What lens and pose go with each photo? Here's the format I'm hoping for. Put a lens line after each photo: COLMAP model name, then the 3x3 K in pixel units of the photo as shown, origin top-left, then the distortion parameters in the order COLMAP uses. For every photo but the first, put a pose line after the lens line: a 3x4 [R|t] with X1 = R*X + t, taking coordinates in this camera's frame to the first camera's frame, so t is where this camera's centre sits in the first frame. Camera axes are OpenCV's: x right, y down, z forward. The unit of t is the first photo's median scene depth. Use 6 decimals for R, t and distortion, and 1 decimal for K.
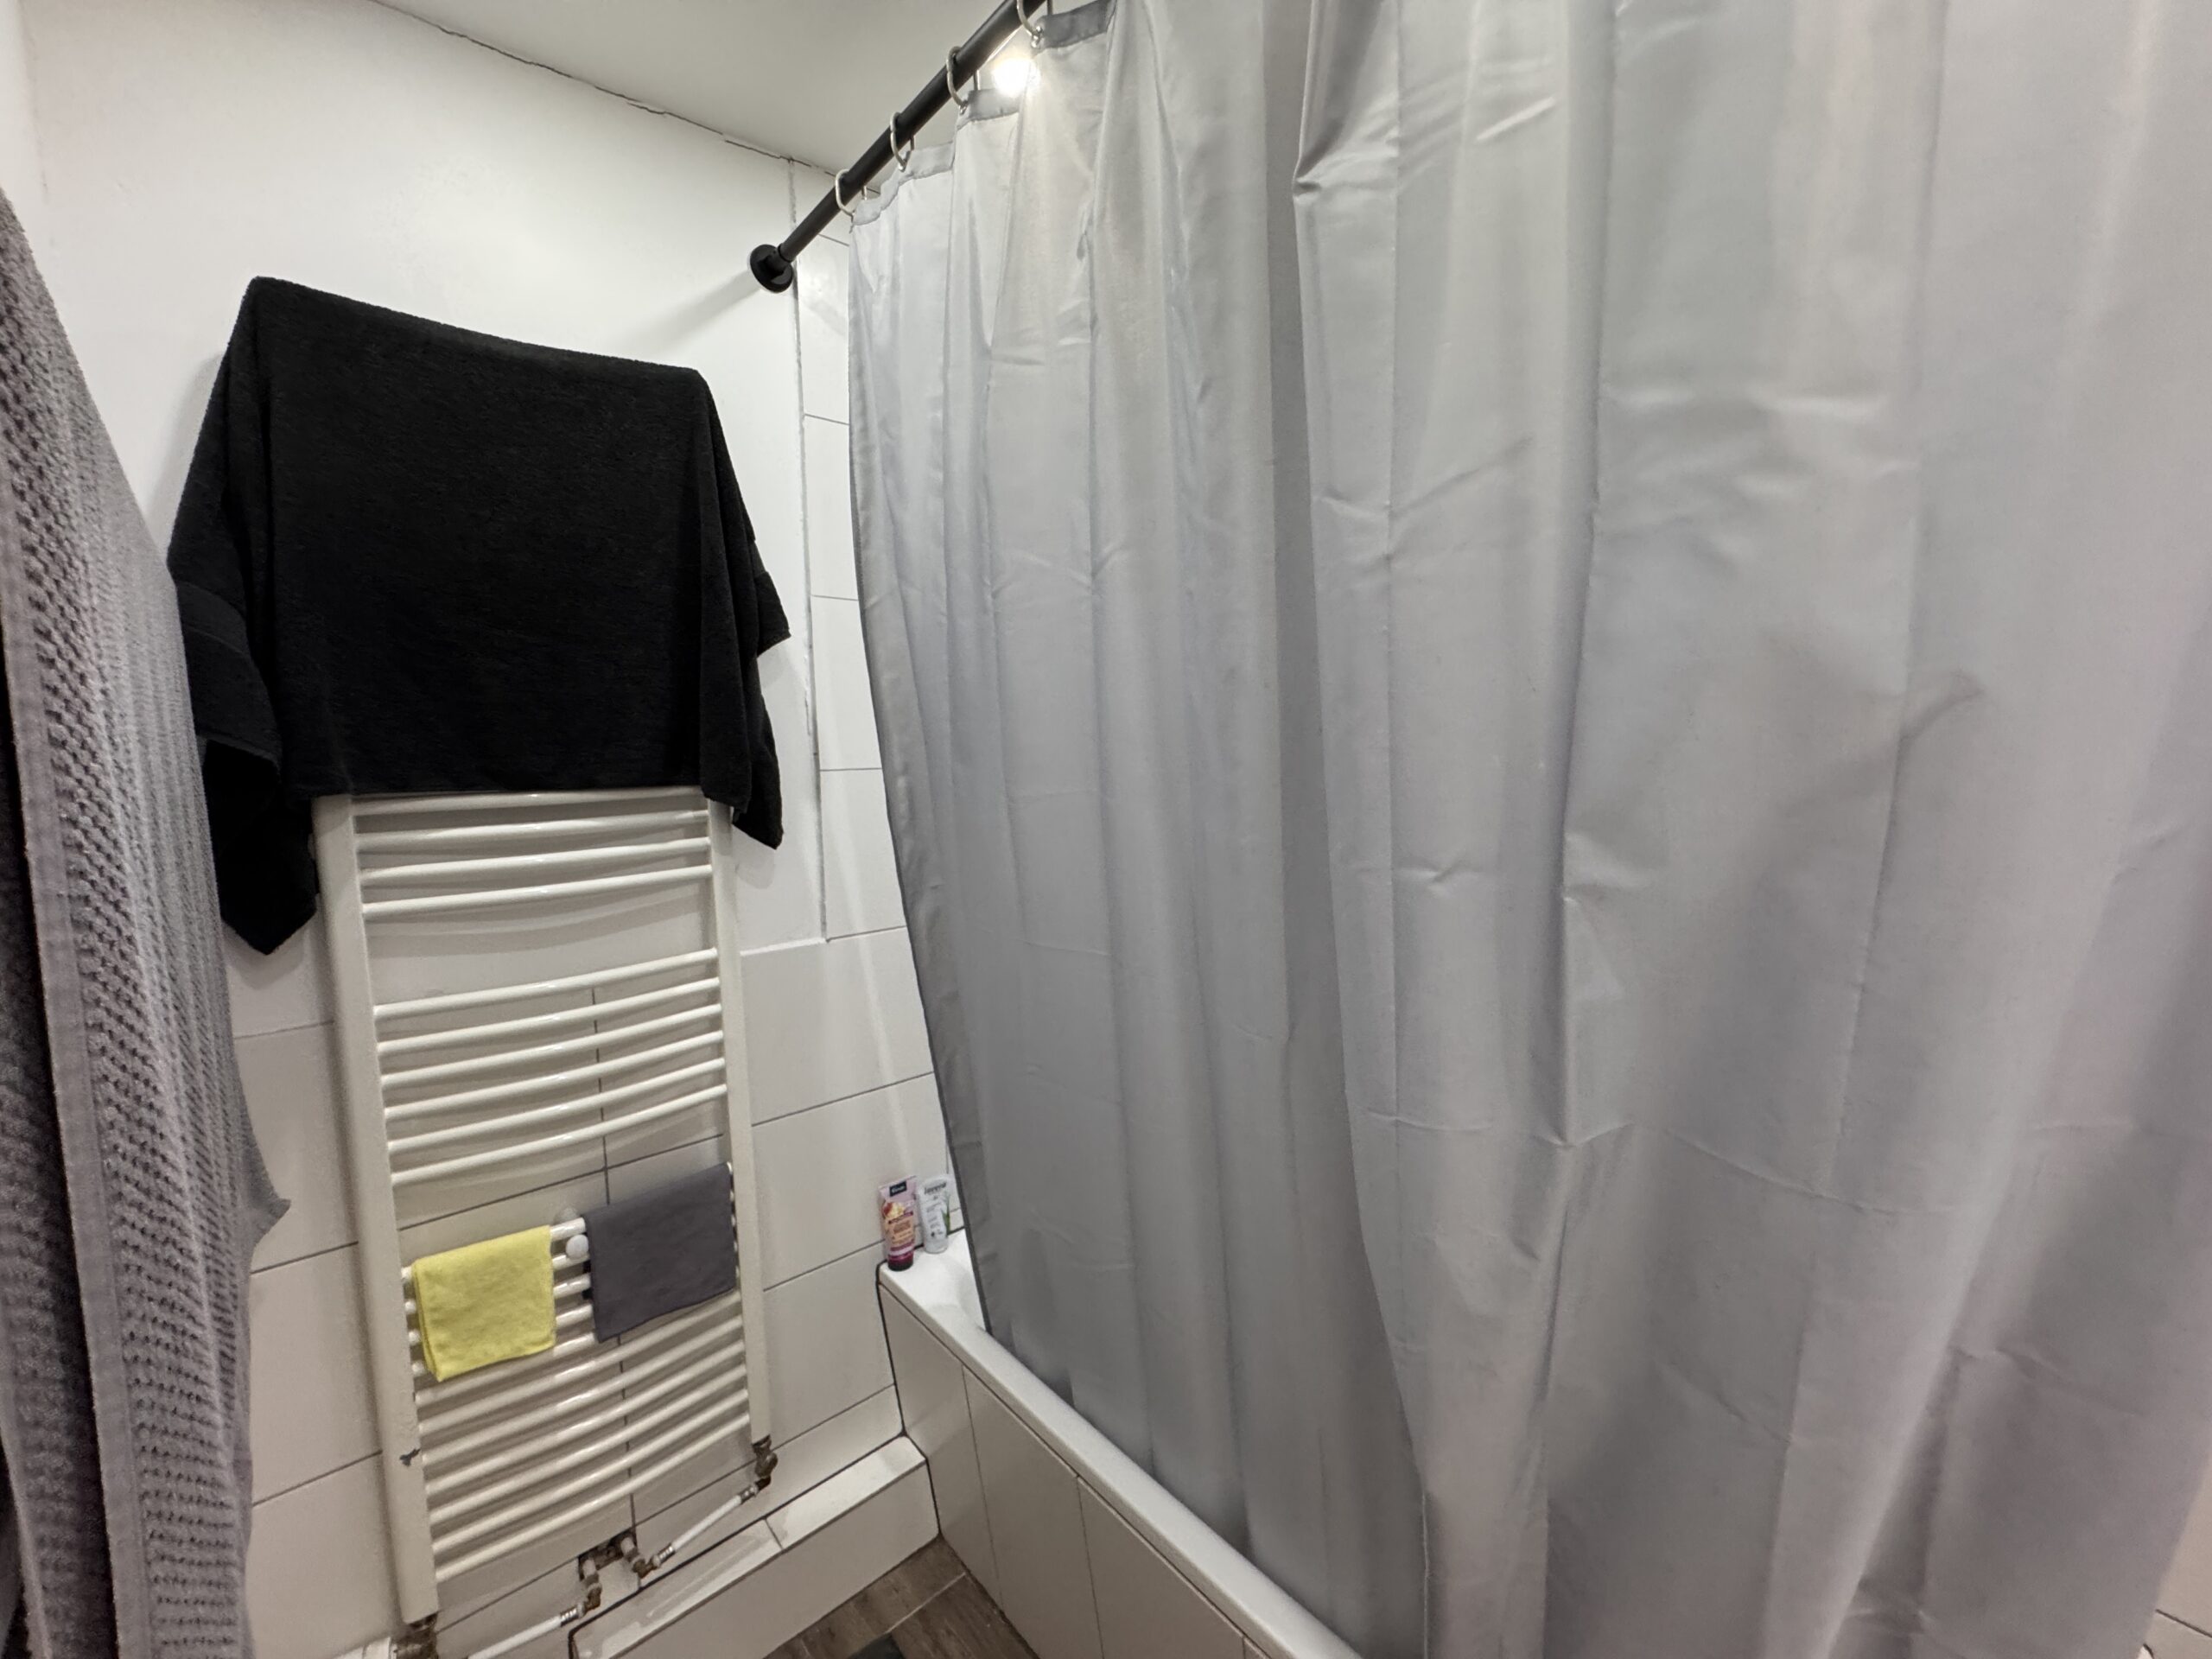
lens RADIAL K [[882.5, 0, 1102.8], [0, 882.5, 832.5], [0, 0, 1]] dist [-0.001445, 0.000052]
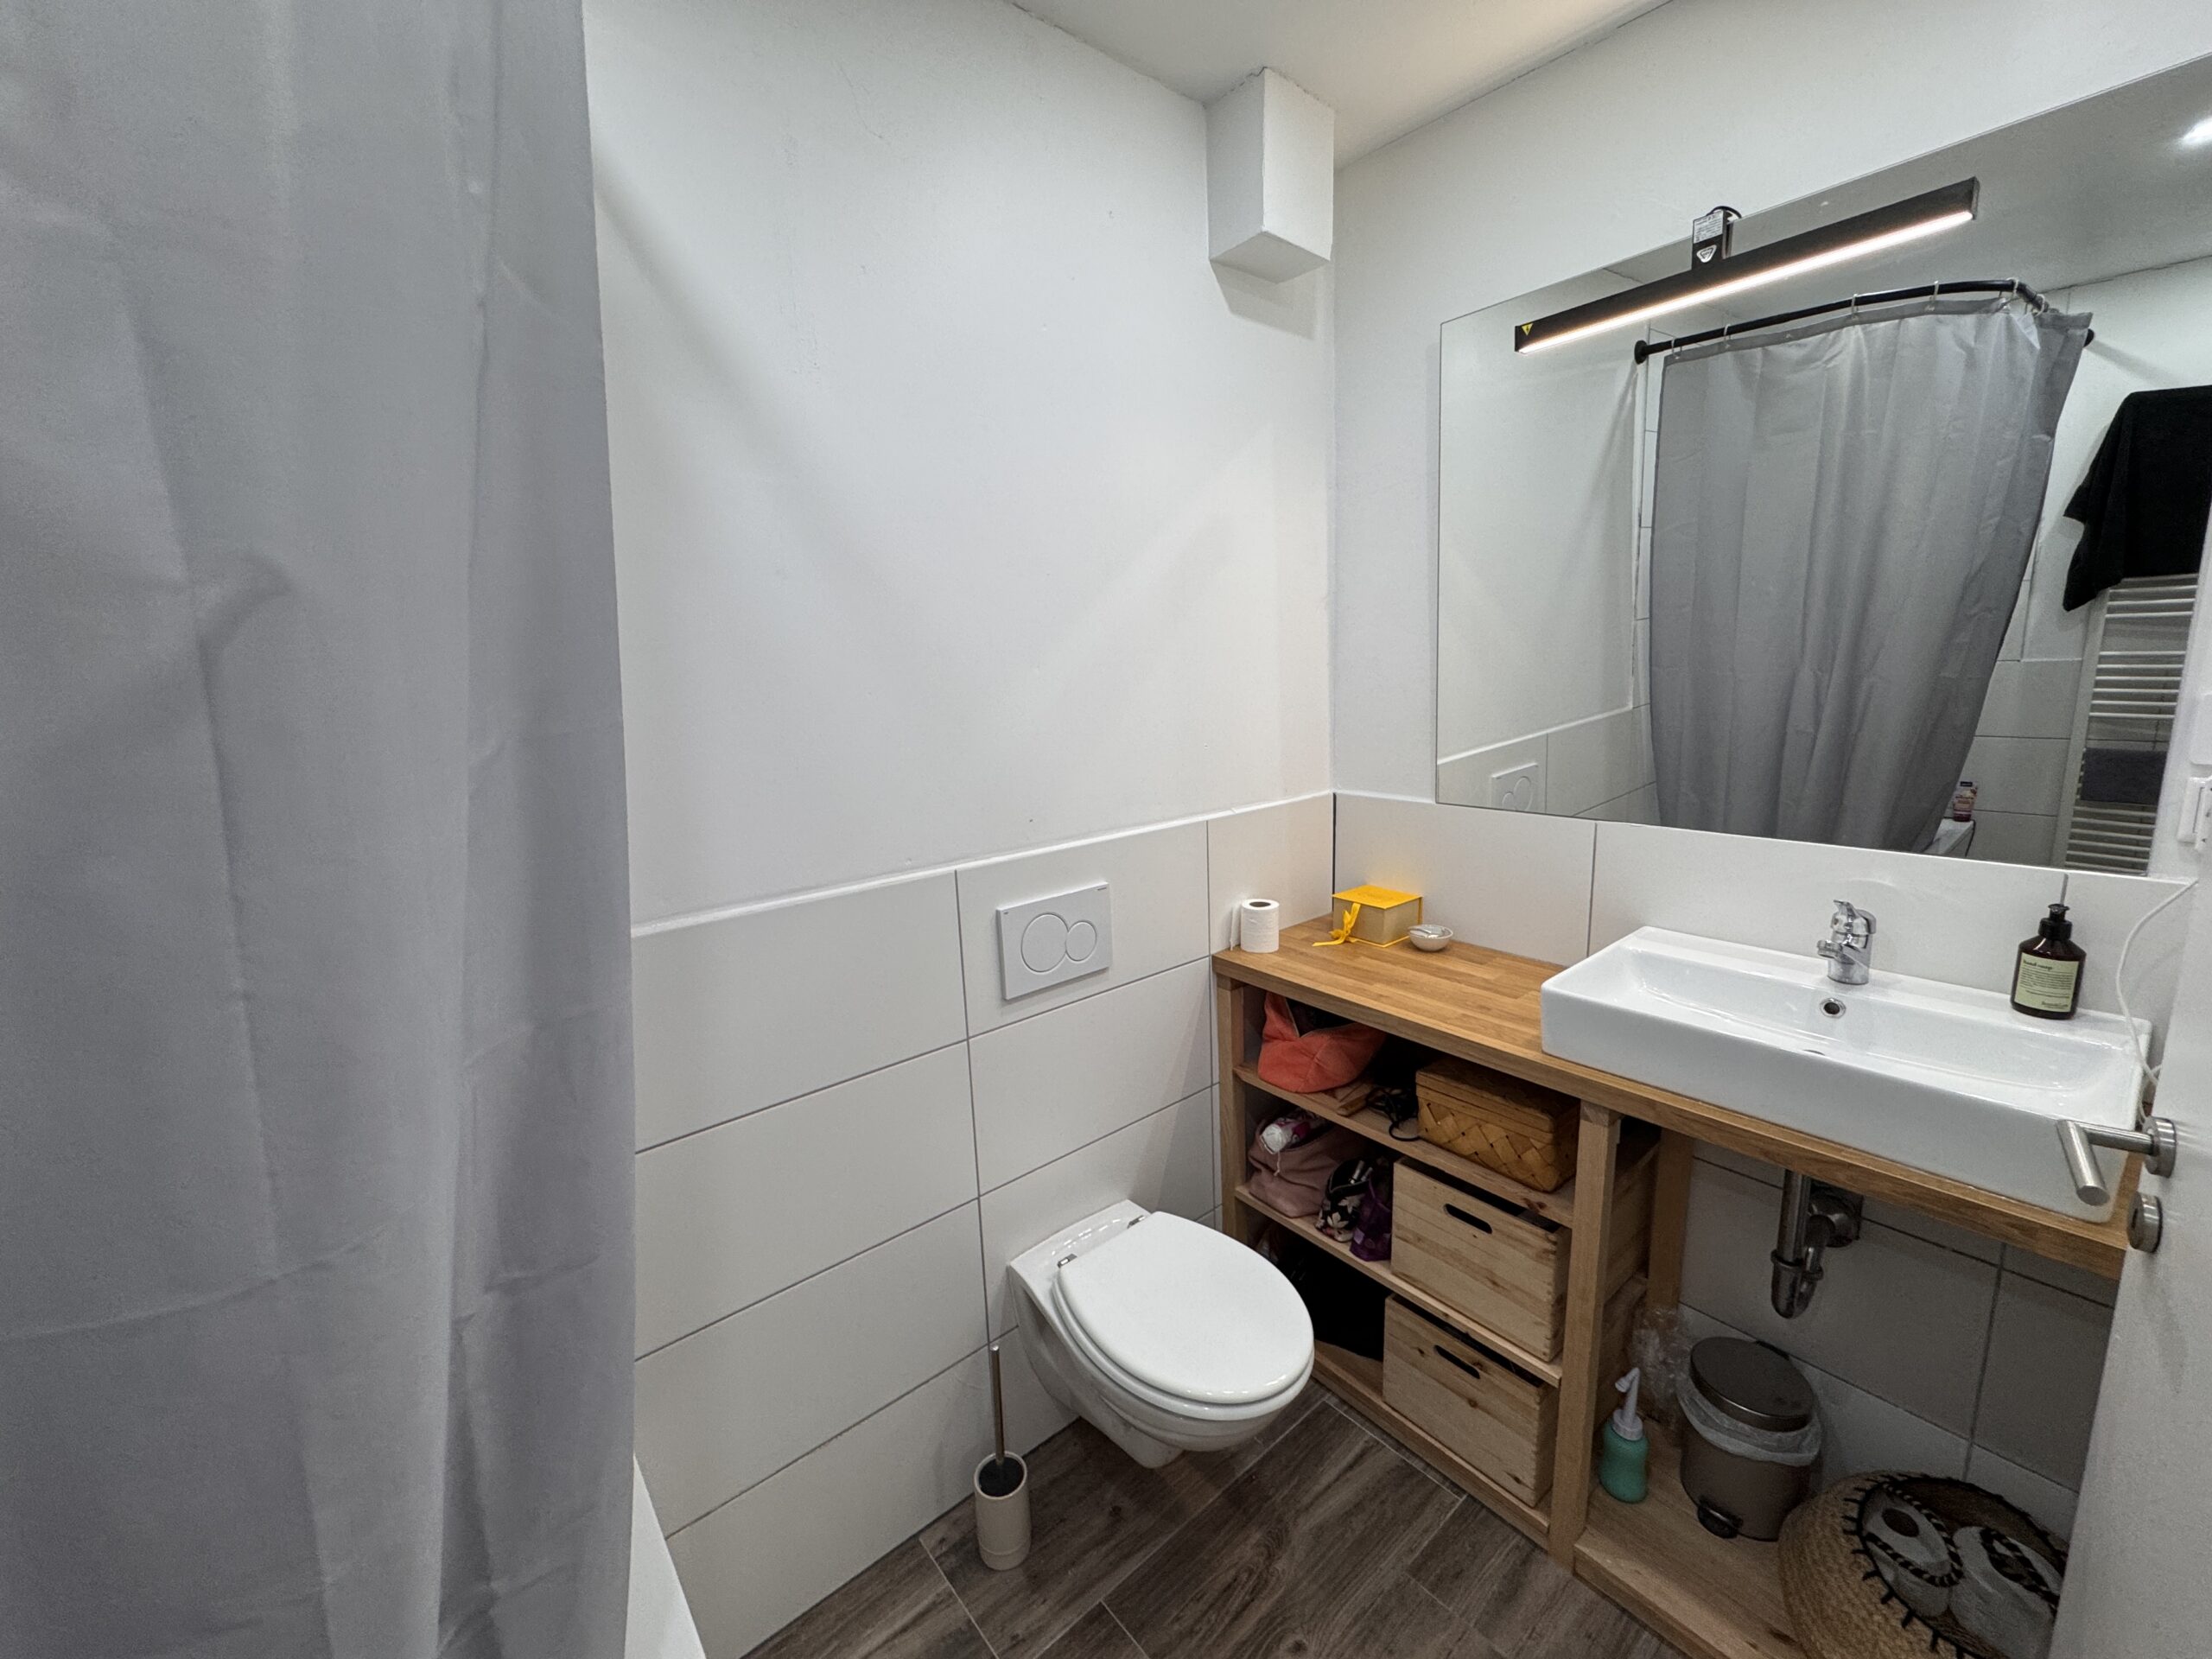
lens RADIAL K [[882.5, 0, 1108.8], [0, 882.5, 831.2], [0, 0, 1]] dist [-0.001445, 0.000052]
pose [[0.030235, -0.168262, 0.985279, 0.170474], [0.135737, 0.977289, 0.162732, 0.018779], [-0.990283, 0.128818, 0.052387, 0.215458]]
